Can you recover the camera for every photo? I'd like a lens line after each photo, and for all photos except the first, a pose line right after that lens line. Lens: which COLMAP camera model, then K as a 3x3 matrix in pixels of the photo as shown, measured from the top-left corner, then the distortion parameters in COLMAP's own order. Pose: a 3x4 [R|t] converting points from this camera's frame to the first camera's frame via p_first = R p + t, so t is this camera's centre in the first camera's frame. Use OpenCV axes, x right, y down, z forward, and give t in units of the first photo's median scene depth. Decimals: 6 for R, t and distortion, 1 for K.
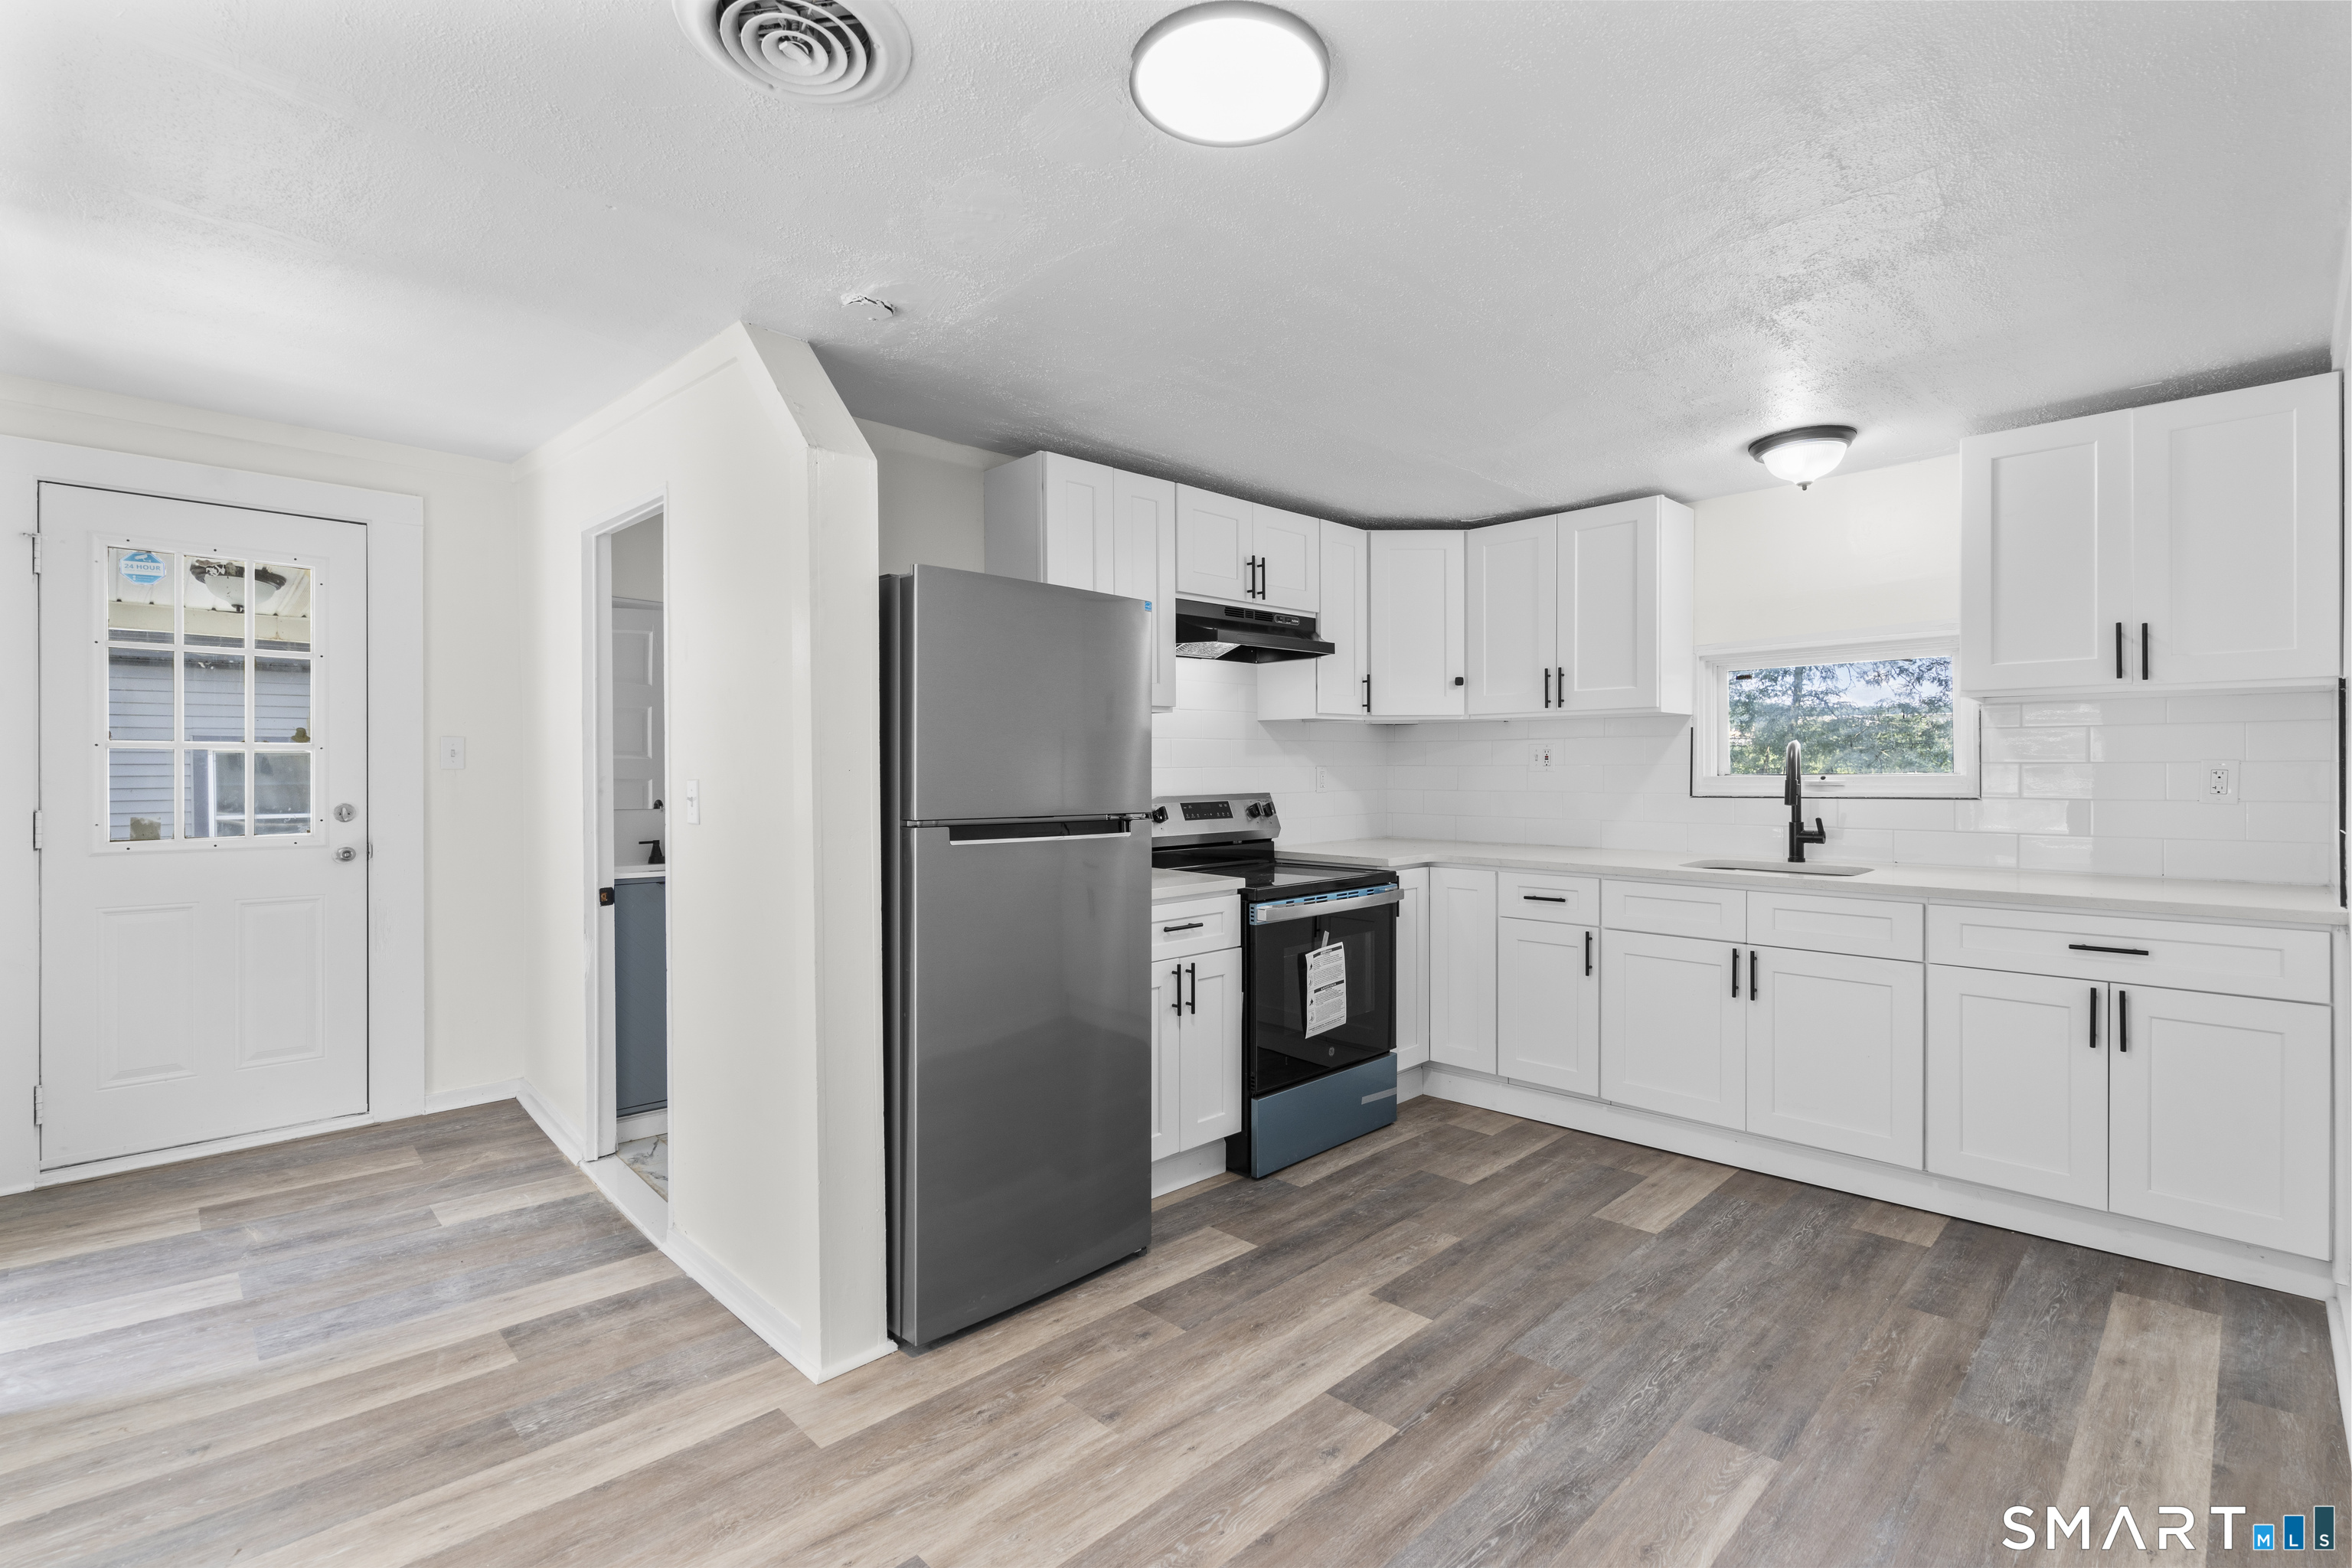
lens RADIAL K [[1059.4, 0, 1185.9], [0, 1059.4, 777.8], [0, 0, 1]] dist [-0.003364, 0.002710]
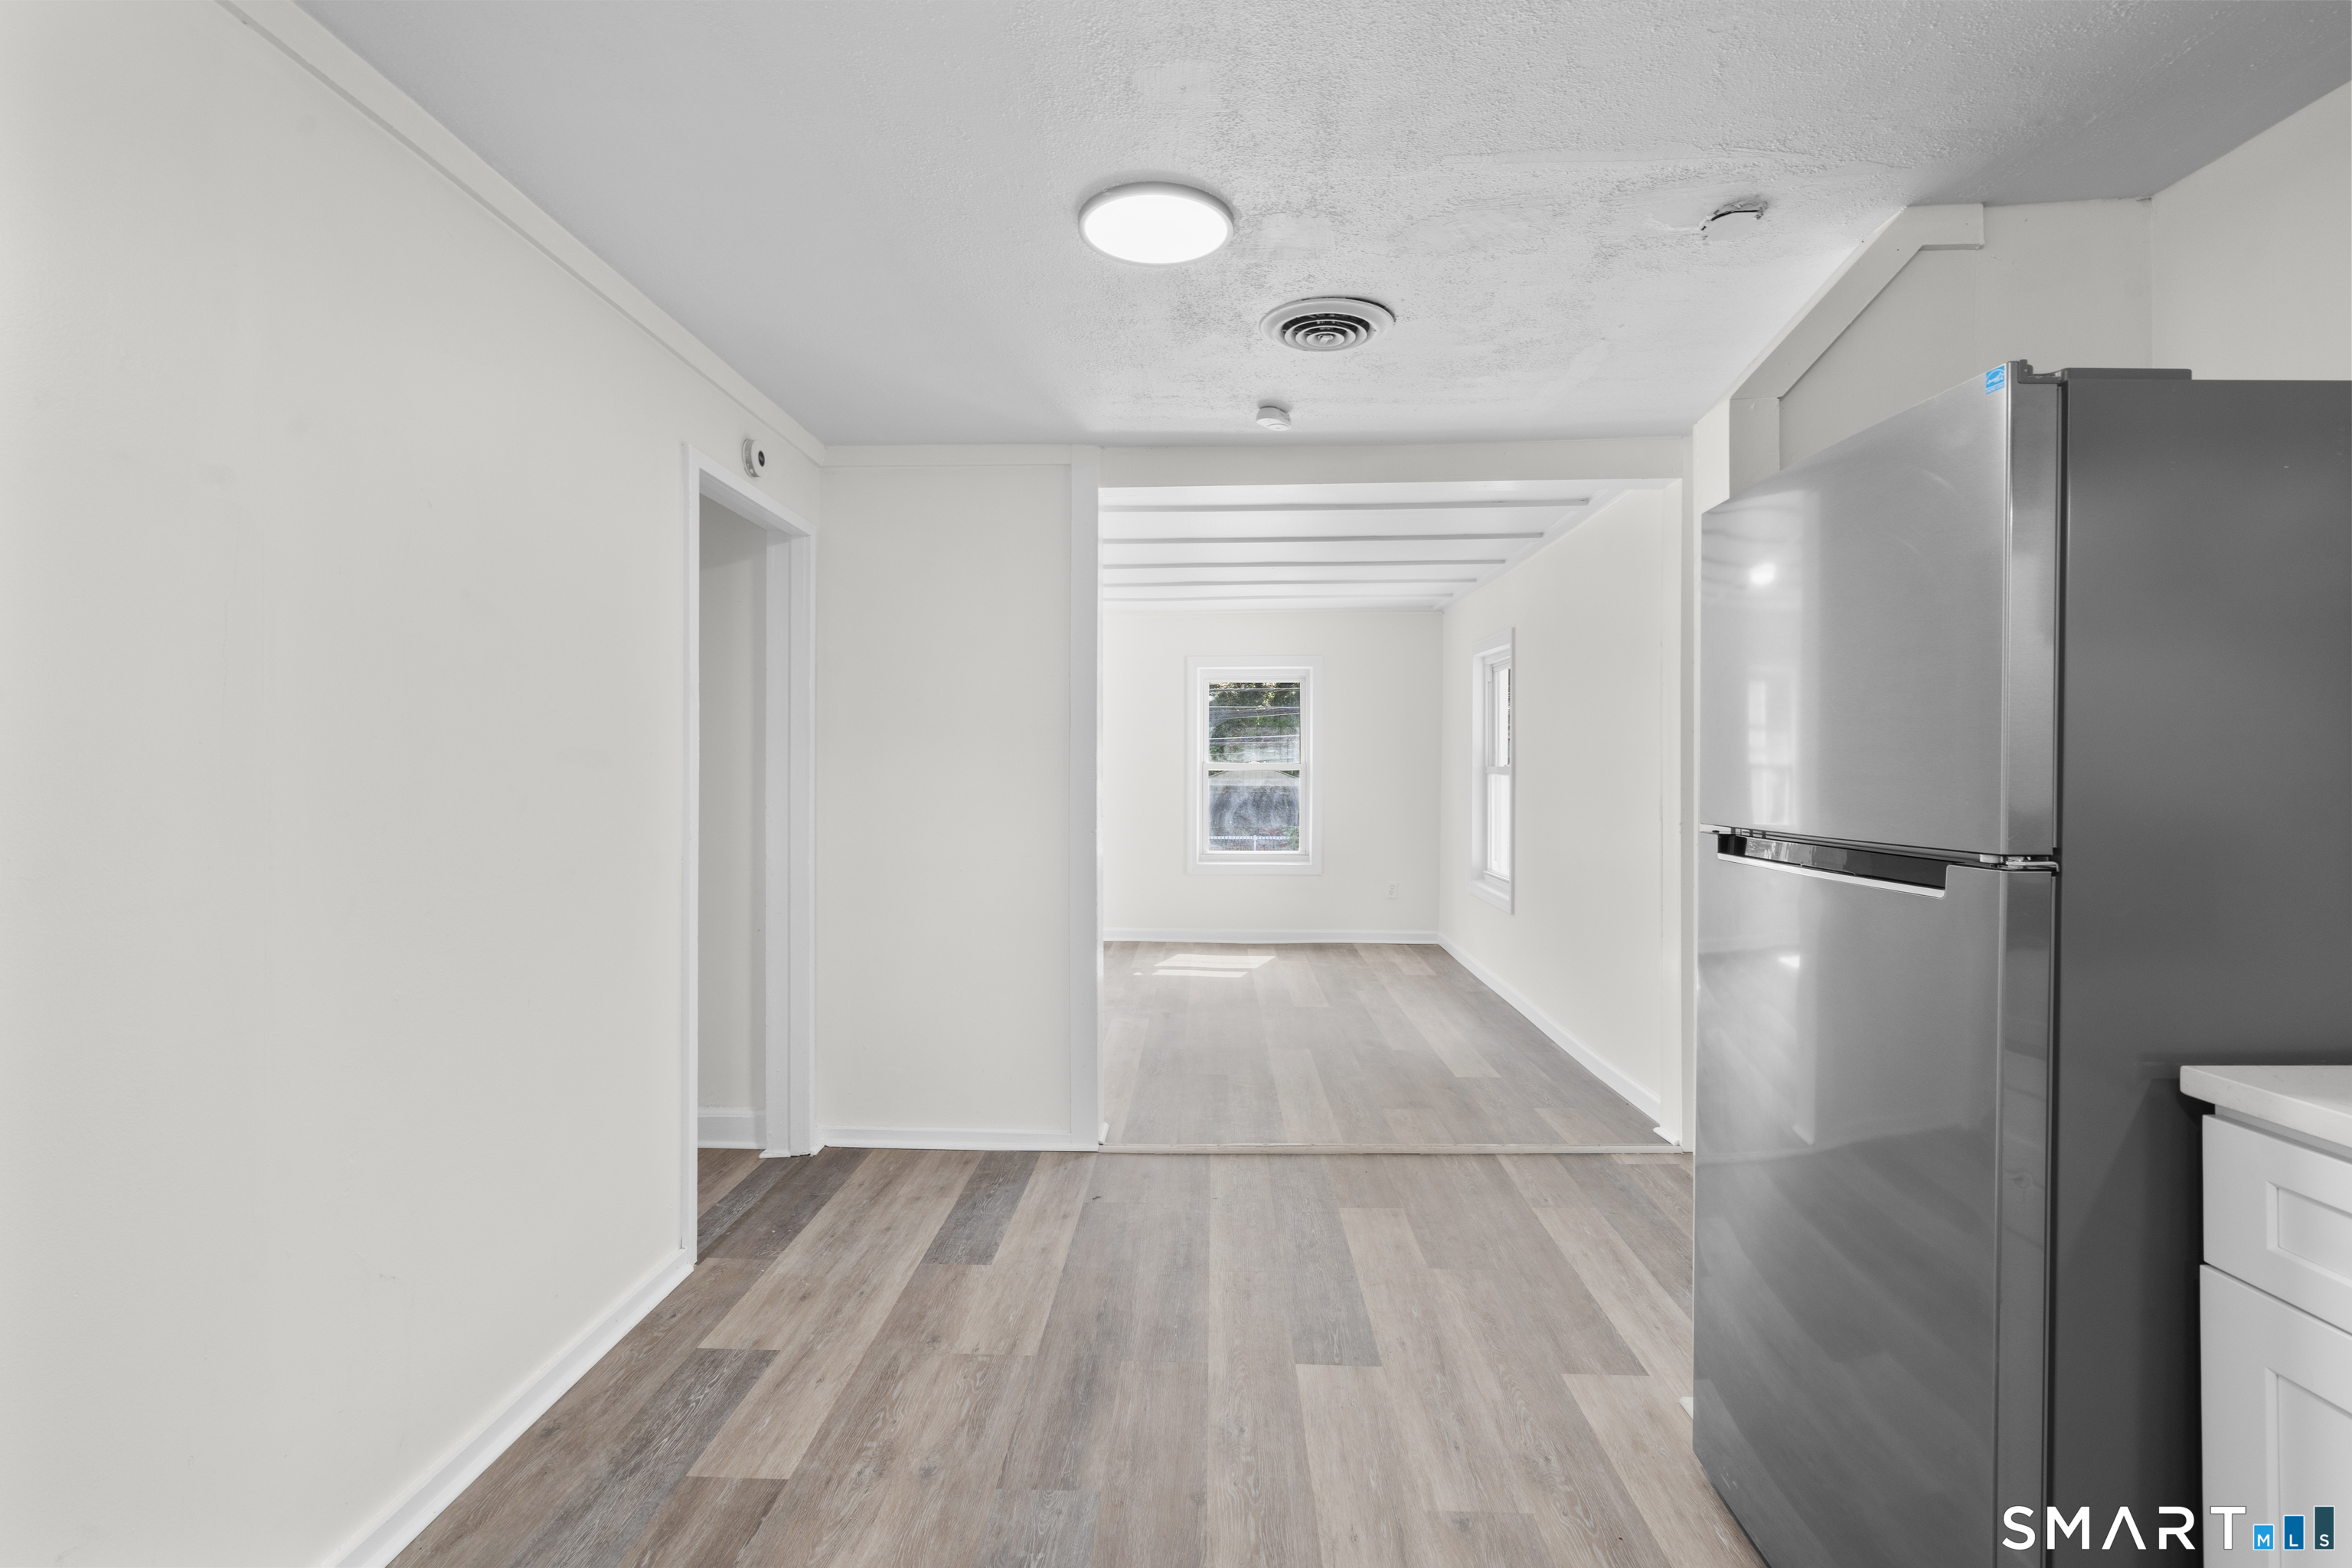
lens RADIAL K [[1059.4, 0, 1185.9], [0, 1059.4, 777.8], [0, 0, 1]] dist [-0.003364, 0.002710]
pose [[-0.717799, 0.006473, -0.696221, 0.473019], [-0.002538, 0.999926, 0.011913, -0.002734], [0.696246, 0.010318, -0.717729, 1.013906]]
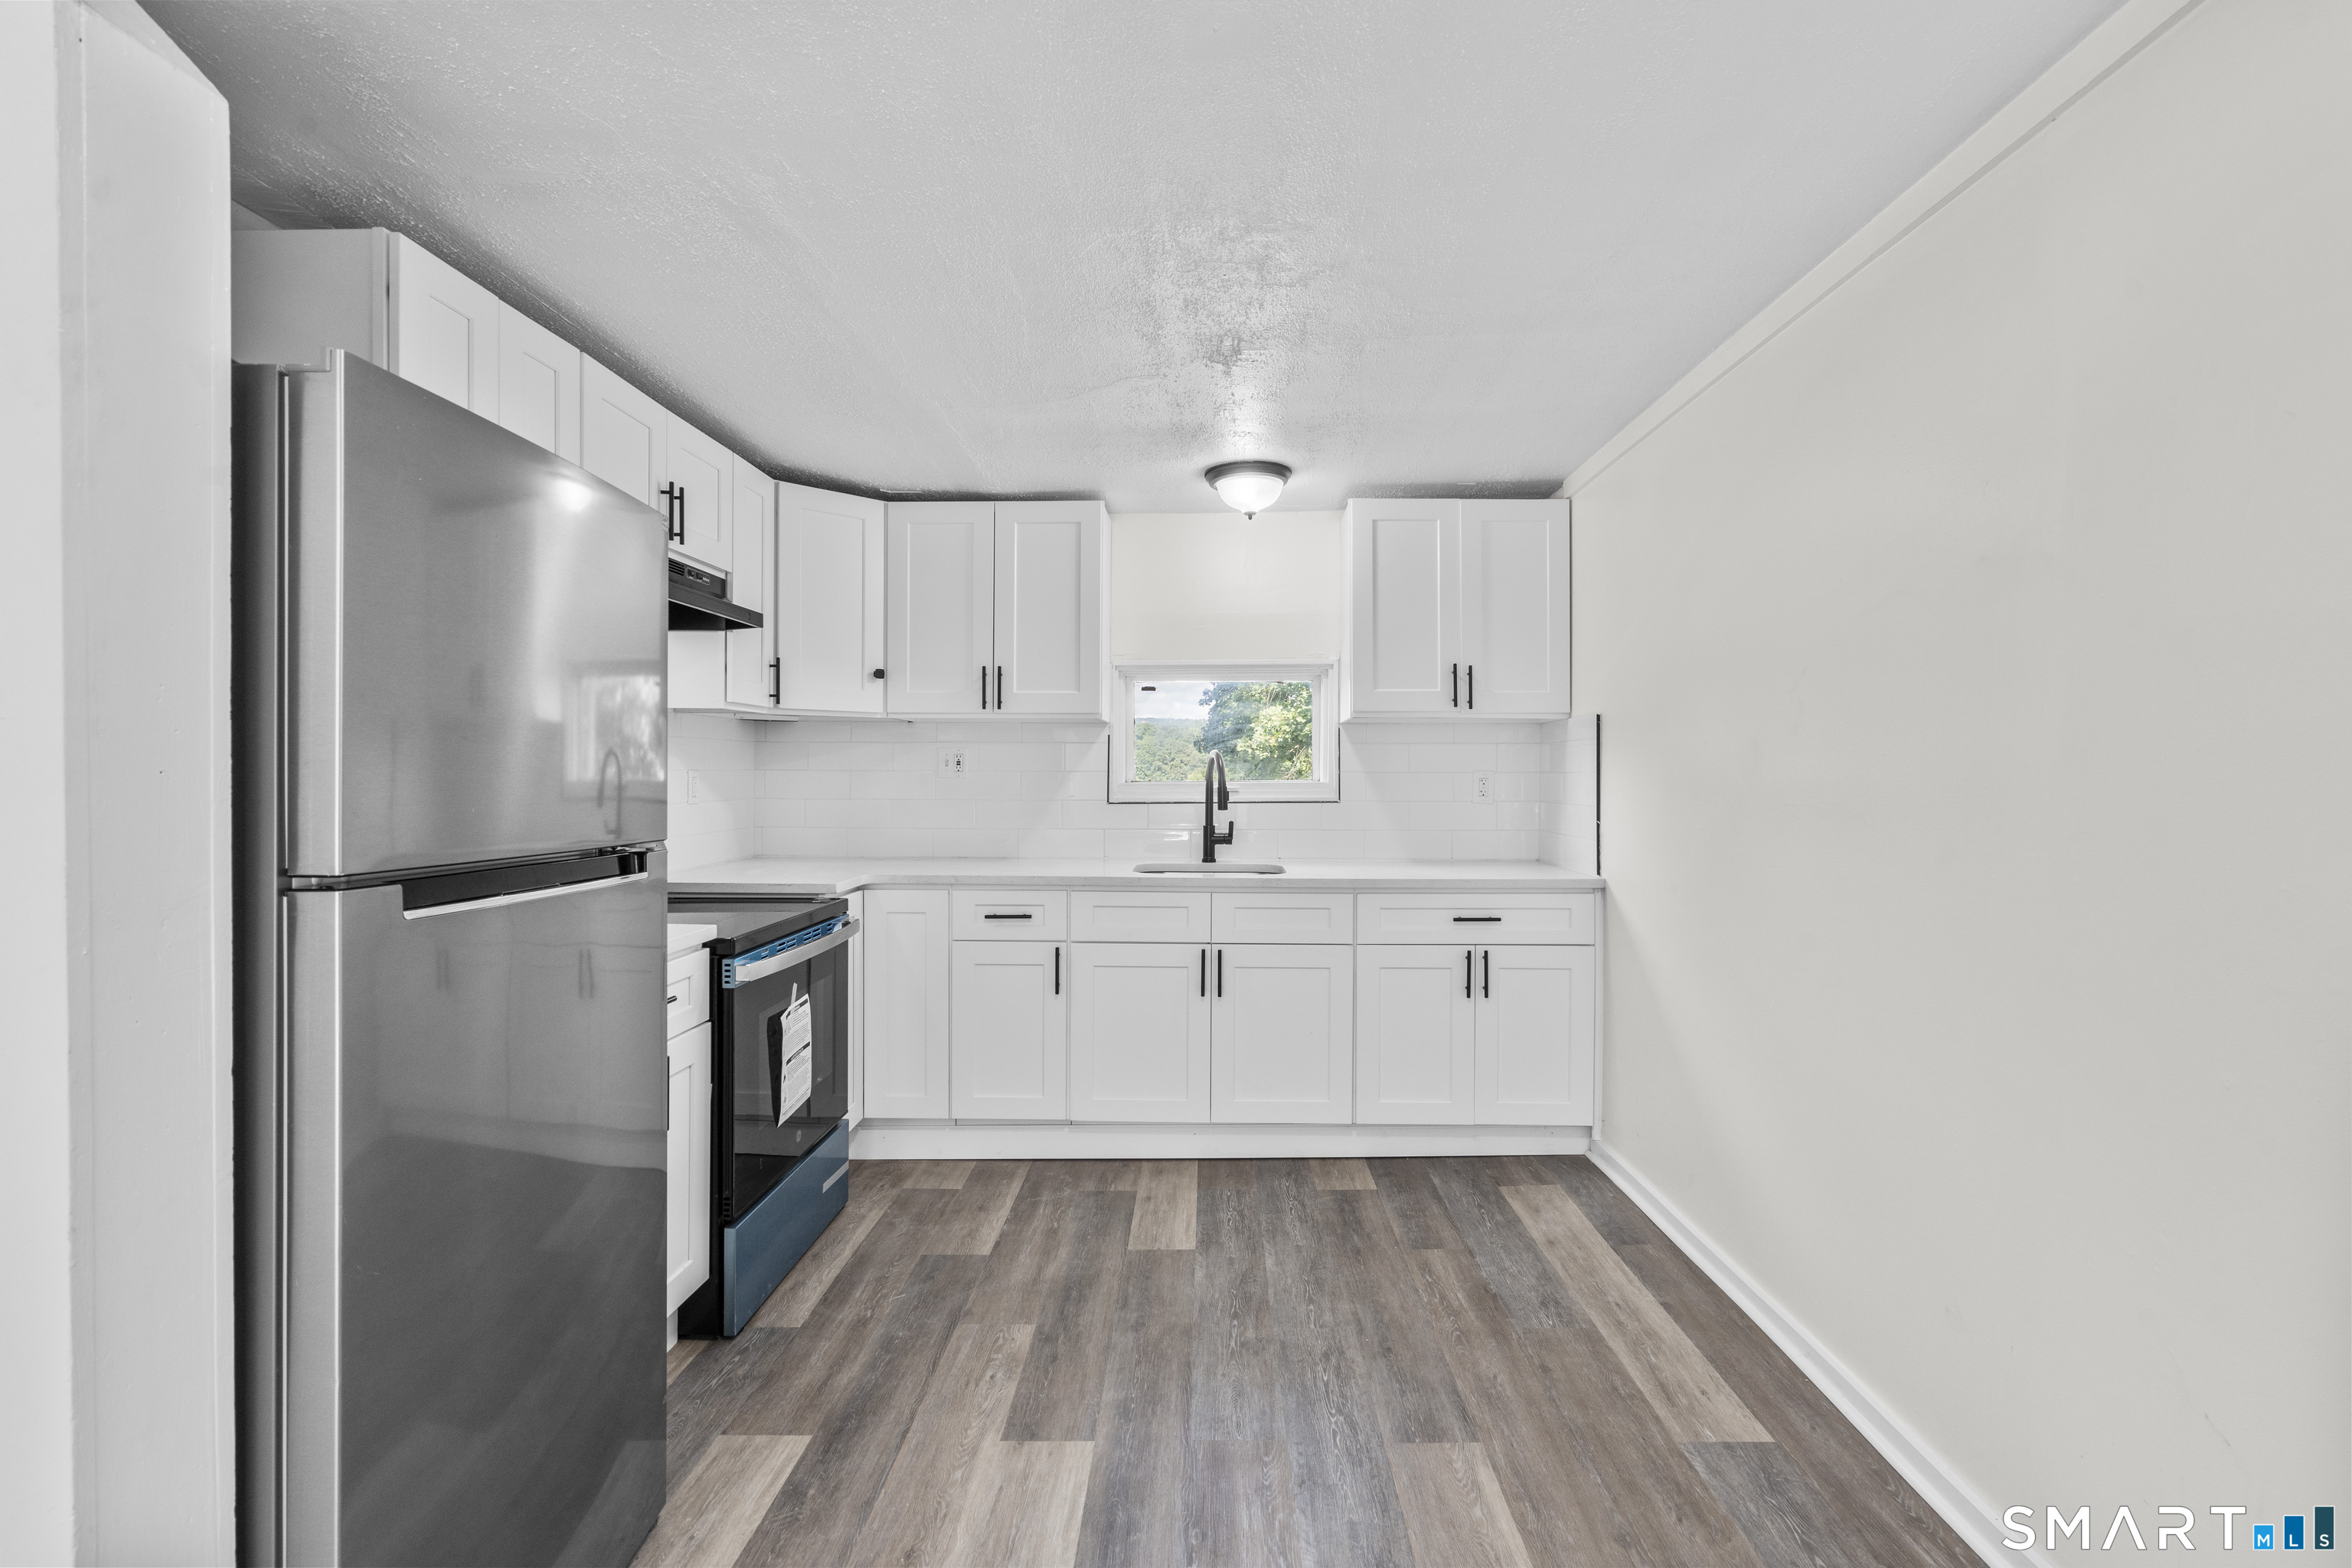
lens RADIAL K [[1059.4, 0, 1185.9], [0, 1059.4, 777.8], [0, 0, 1]] dist [-0.003364, 0.002710]
pose [[0.719411, 0.003357, 0.694576, -0.241009], [0.000544, 0.999985, -0.005396, -0.001394], [-0.694584, 0.004260, 0.719399, 0.290951]]
